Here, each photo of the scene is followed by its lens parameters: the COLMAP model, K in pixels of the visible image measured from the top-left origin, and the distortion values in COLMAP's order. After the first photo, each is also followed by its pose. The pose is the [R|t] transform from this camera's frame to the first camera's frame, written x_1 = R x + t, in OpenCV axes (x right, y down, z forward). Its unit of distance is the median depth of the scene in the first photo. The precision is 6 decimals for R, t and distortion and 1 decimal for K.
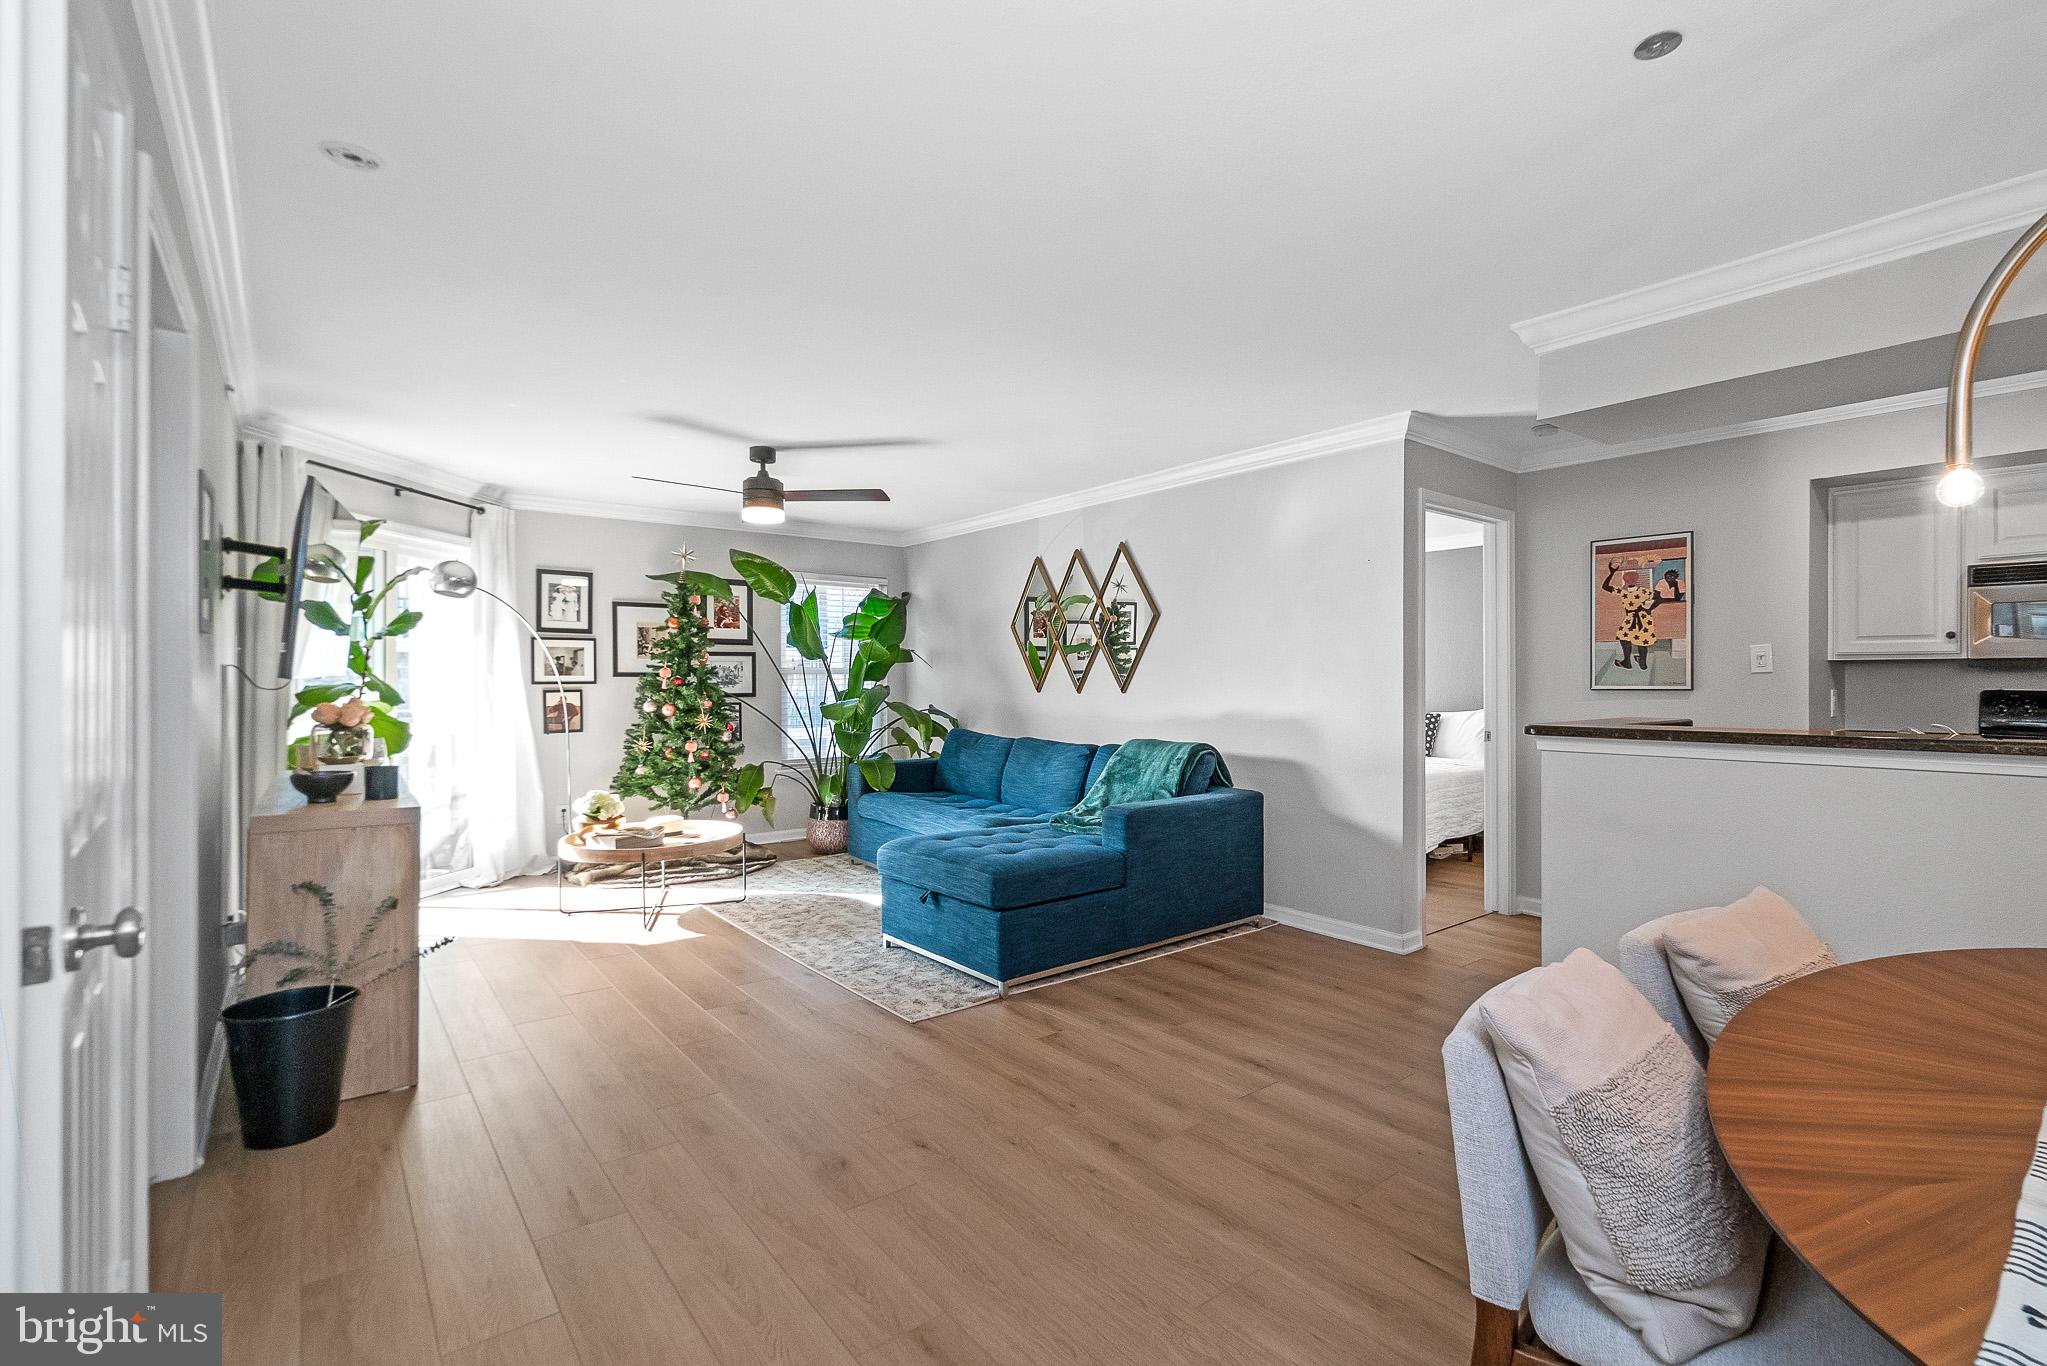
lens RADIAL K [[923.1, 0, 1078.5], [0, 923.1, 676.9], [0, 0, 1]] dist [0.000965, 0.000115]
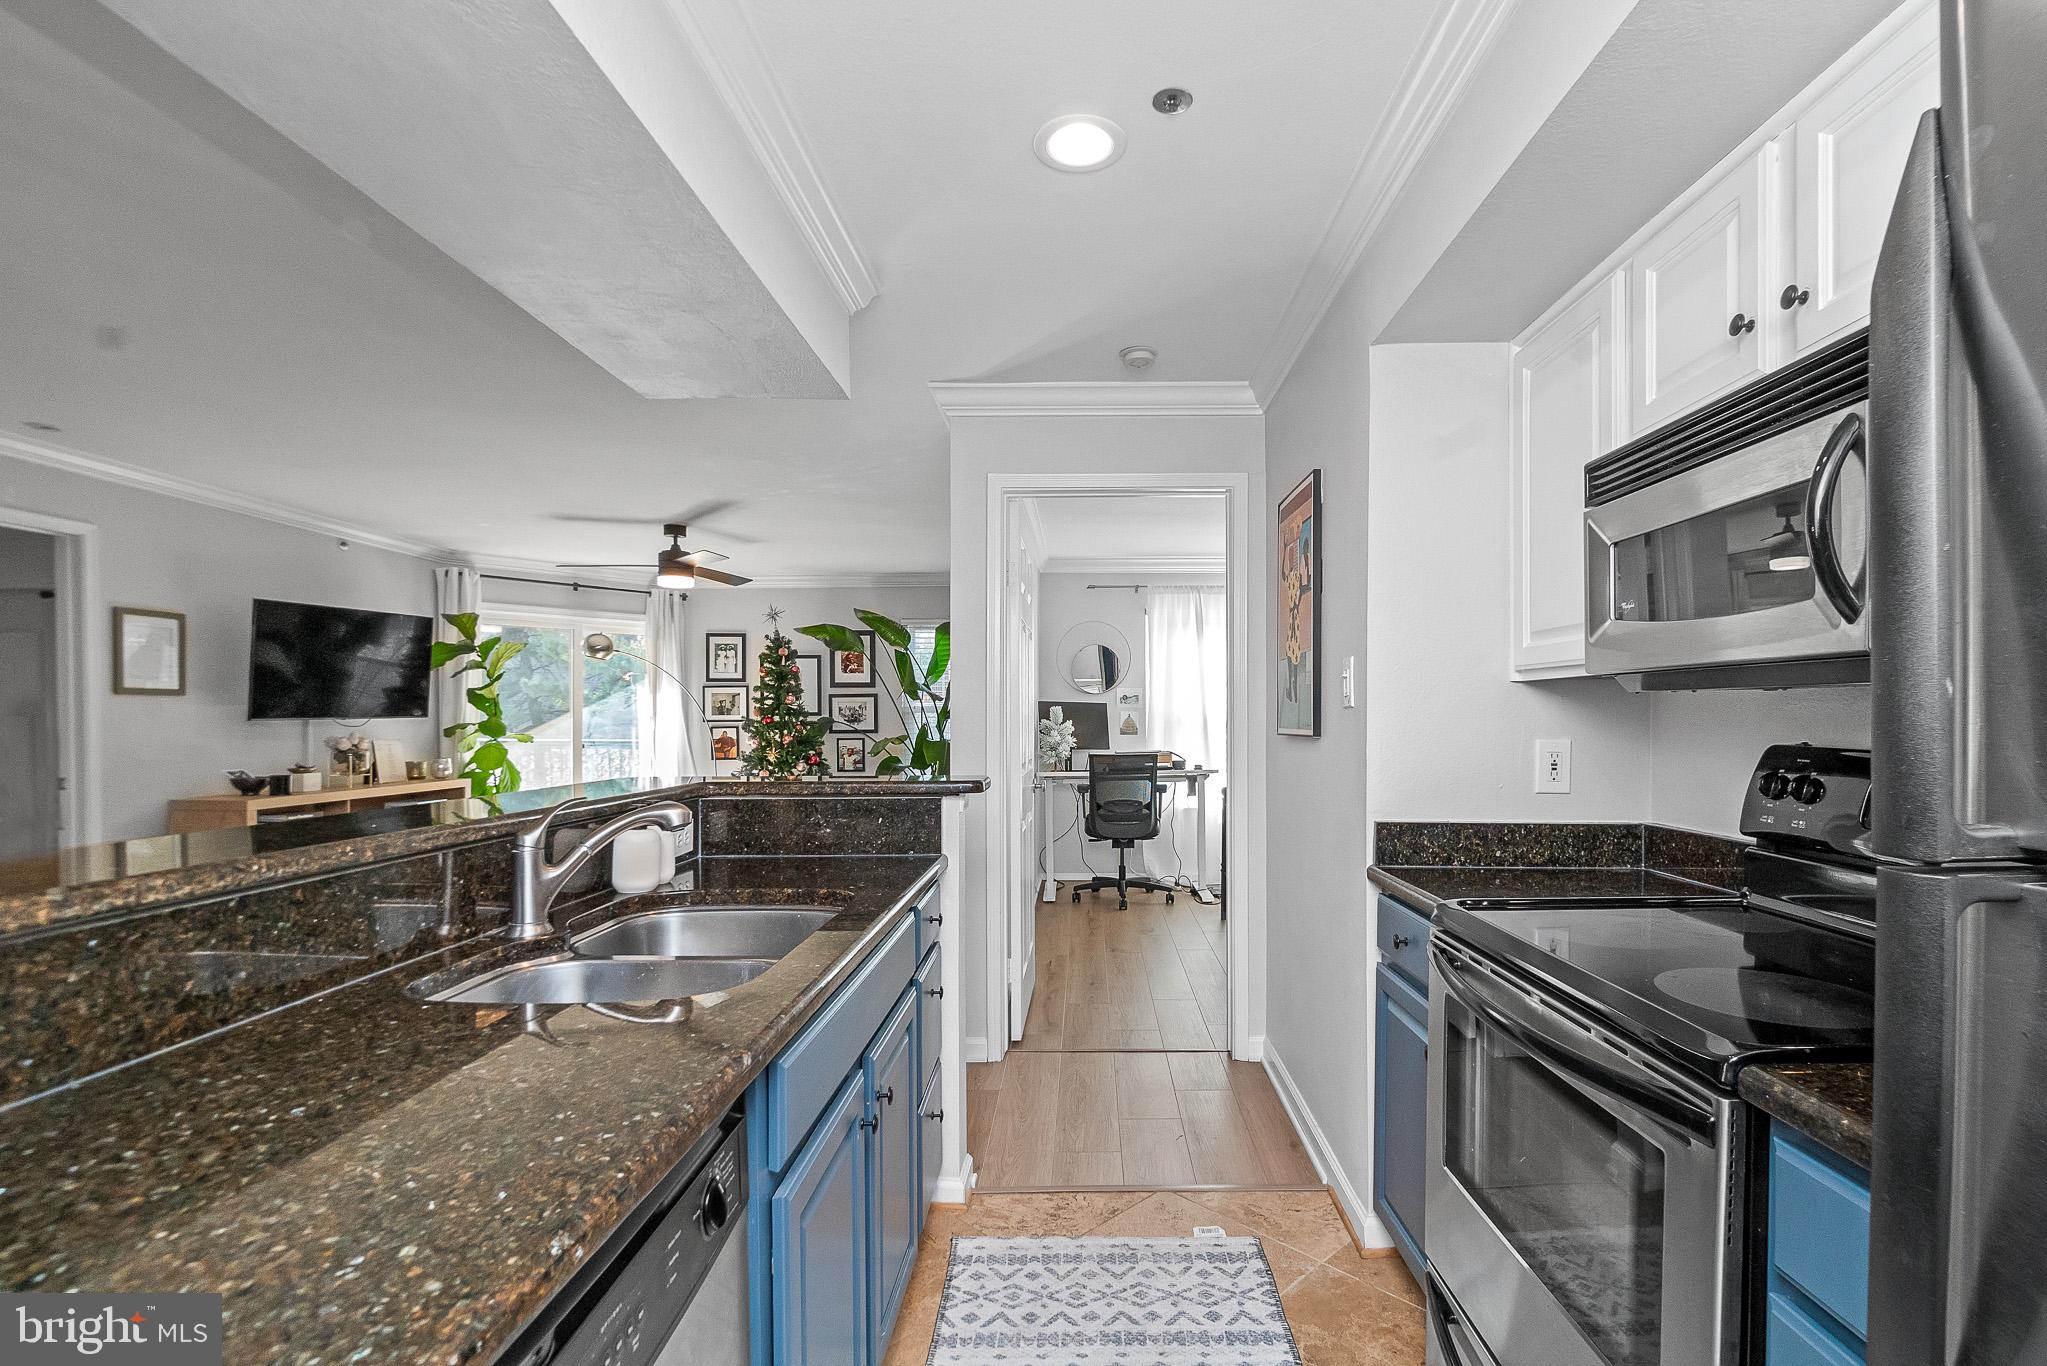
lens RADIAL K [[952.4, 0, 1073.9], [0, 952.4, 727.9], [0, 0, 1]] dist [0.000987, 0.000528]
pose [[0.760173, 0.005494, -0.649697, 0.678933], [0.005915, 0.999864, 0.015376, -0.001407], [0.649693, -0.015532, 0.760038, 0.313658]]
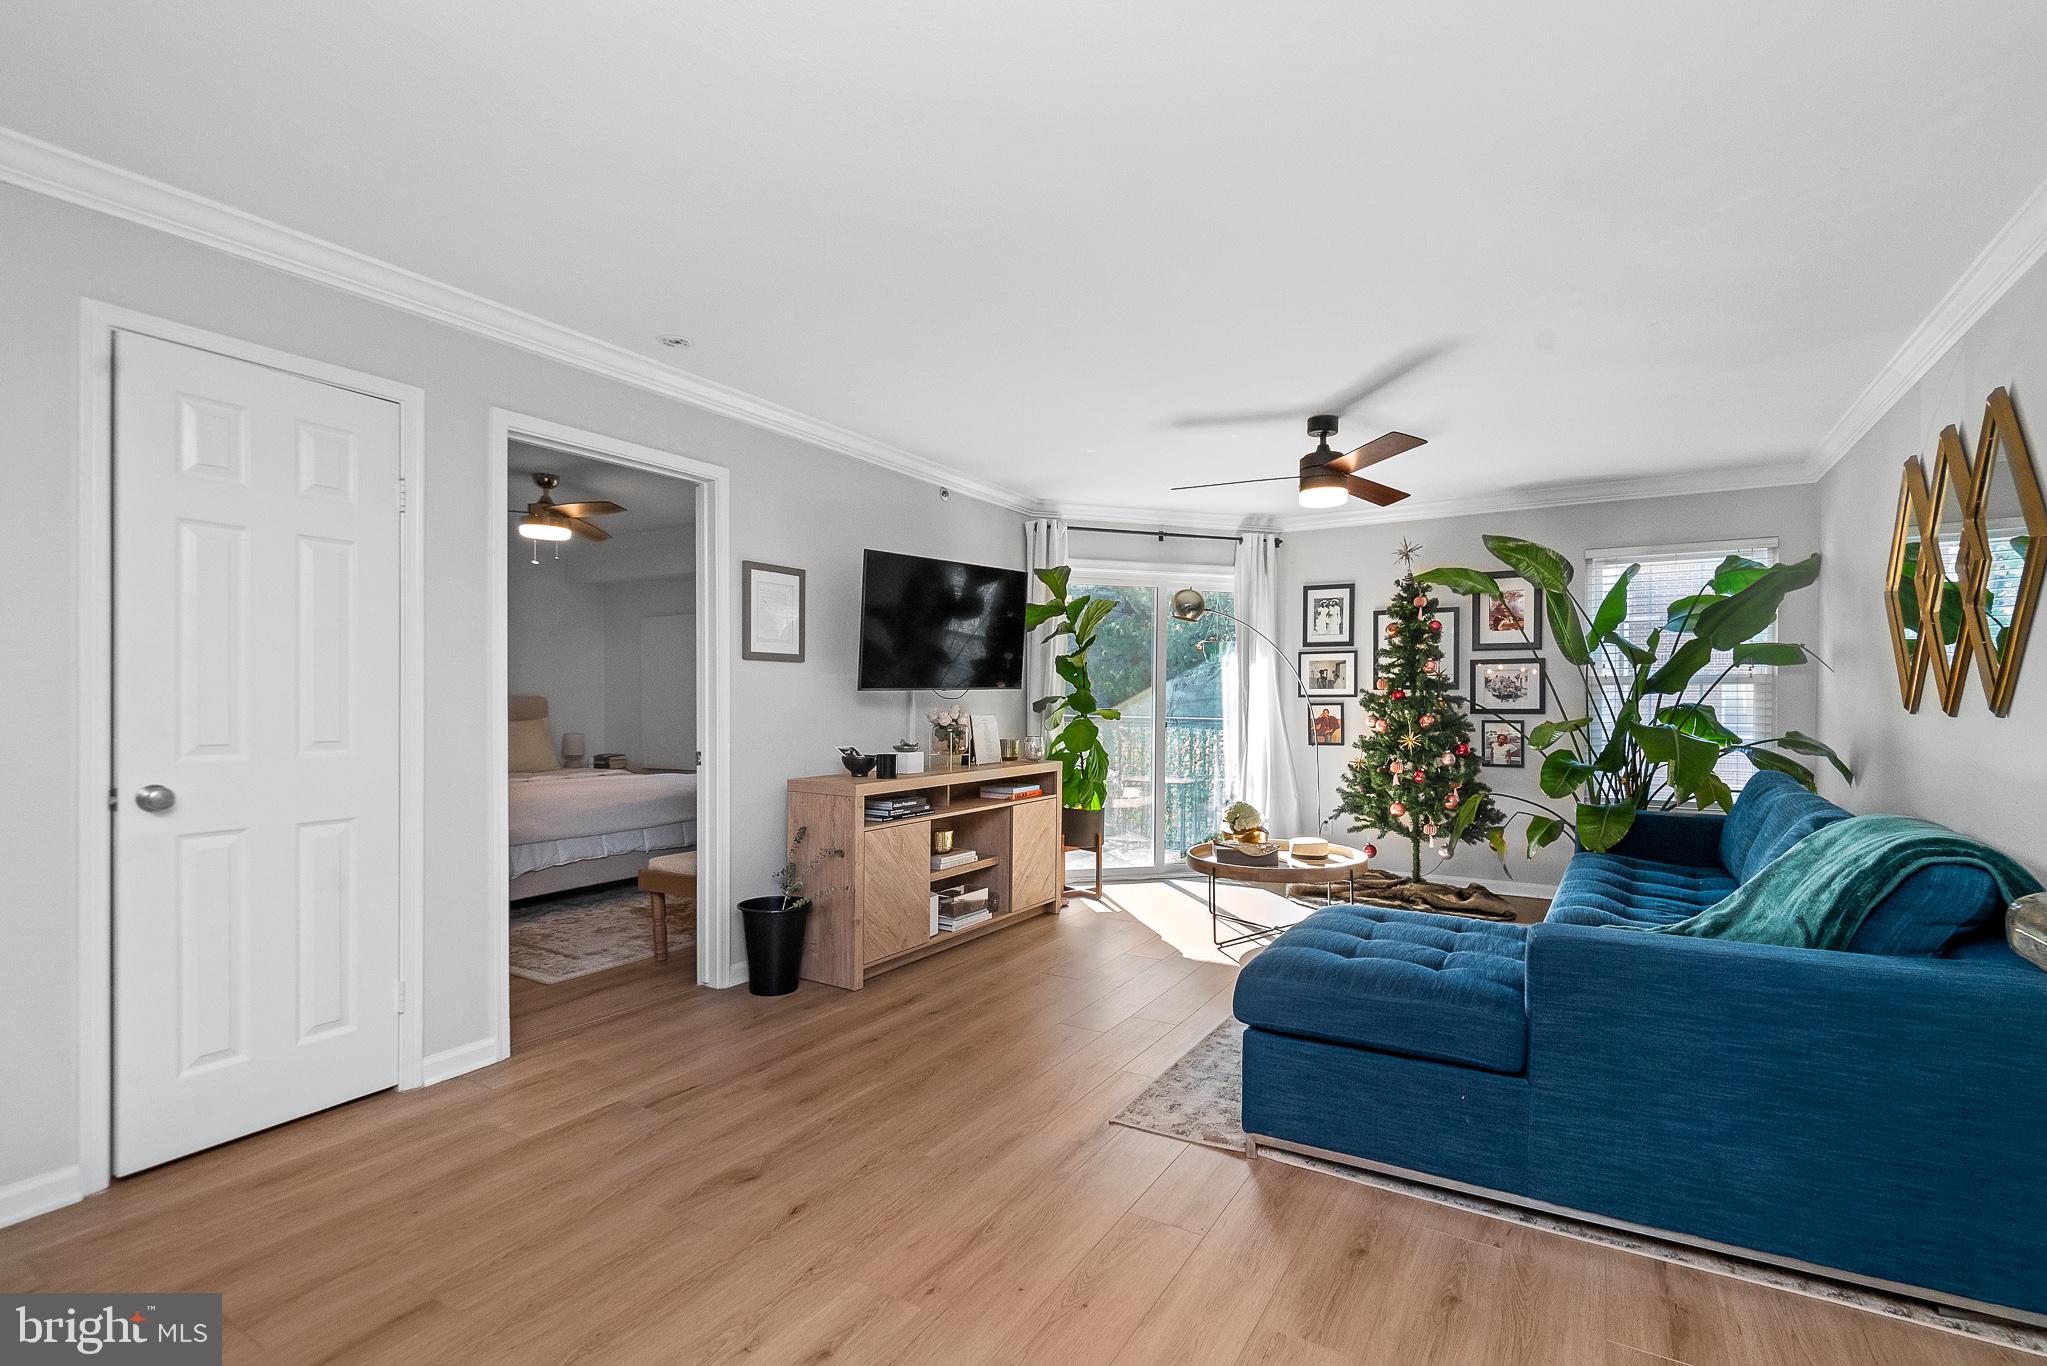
lens RADIAL K [[931.9, 0, 1052.6], [0, 931.9, 701.7], [0, 0, 1]] dist [0.001201, -0.000052]
pose [[0.340052, 0.004516, -0.940396, 0.304370], [0.003202, 0.999977, 0.005960, 0.005712], [0.940401, -0.005037, 0.340030, 0.375884]]
